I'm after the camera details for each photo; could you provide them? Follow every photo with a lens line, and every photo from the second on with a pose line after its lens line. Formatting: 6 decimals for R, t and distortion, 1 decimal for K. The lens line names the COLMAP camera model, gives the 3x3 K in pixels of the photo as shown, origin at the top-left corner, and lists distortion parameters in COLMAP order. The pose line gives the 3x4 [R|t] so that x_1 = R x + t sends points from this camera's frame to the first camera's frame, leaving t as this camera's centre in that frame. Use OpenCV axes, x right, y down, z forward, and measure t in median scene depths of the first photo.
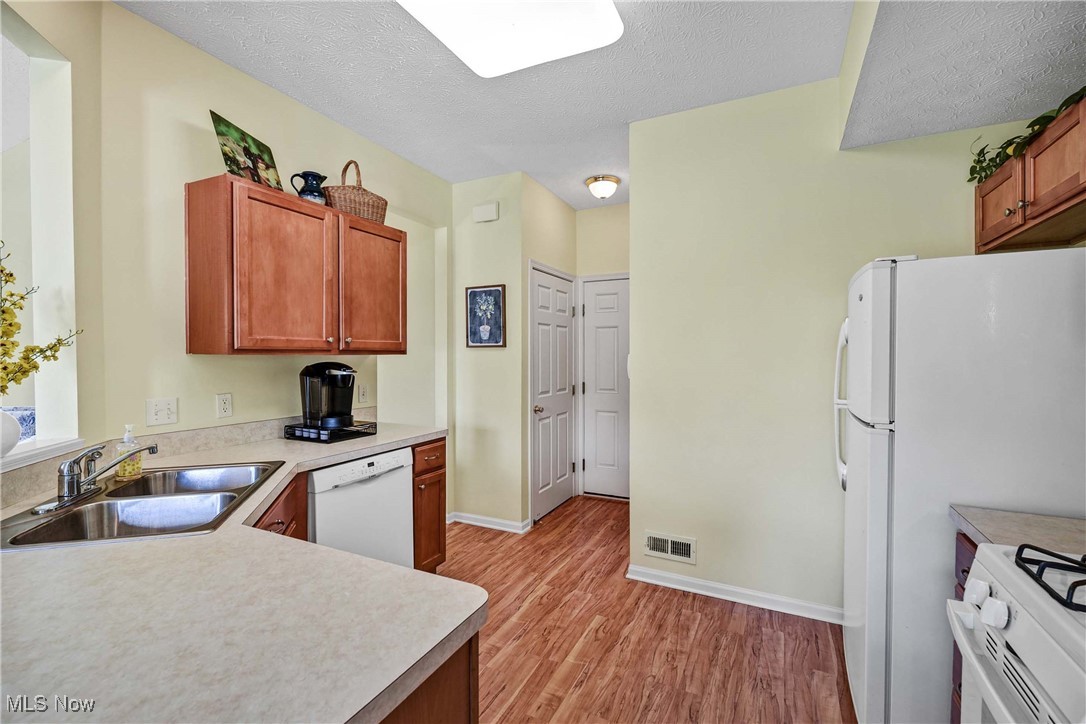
lens RADIAL K [[477.4, 0, 552.7], [0, 477.4, 364.2], [0, 0, 1]] dist [0.000905, -0.000119]
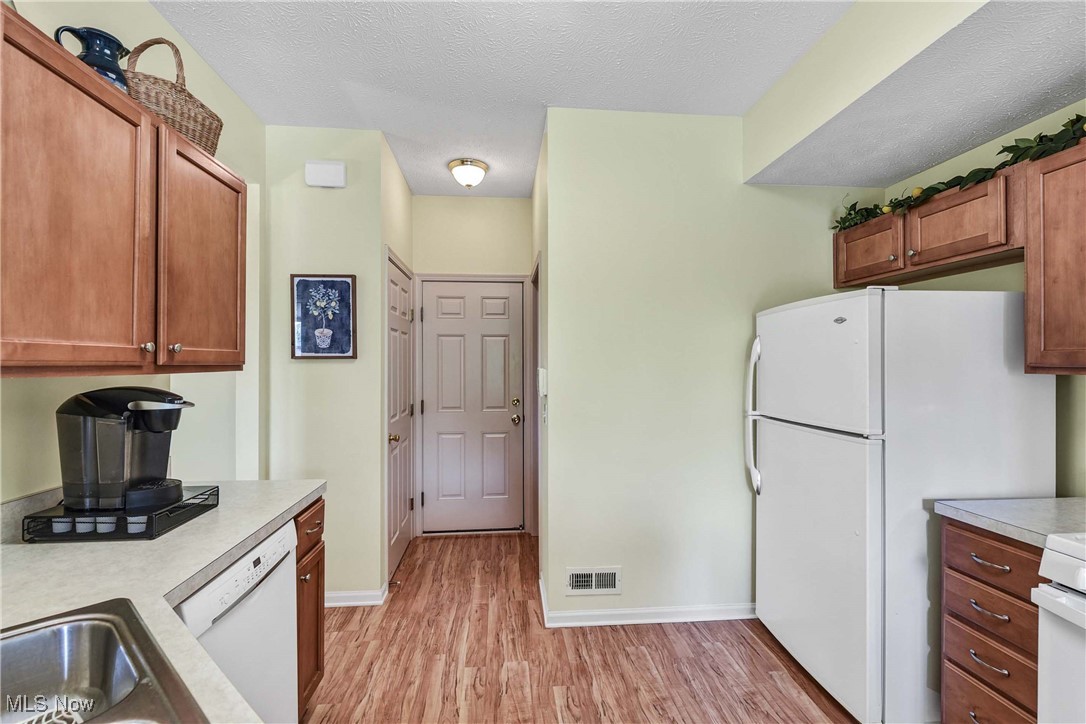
lens RADIAL K [[490.3, 0, 544.5], [0, 490.3, 363.3], [0, 0, 1]] dist [-0.000252, -0.000757]
pose [[0.852146, 0.001503, 0.523302, -0.324450], [0.008980, 0.999807, -0.017495, -0.016158], [-0.523227, 0.019608, 0.851968, 0.246389]]
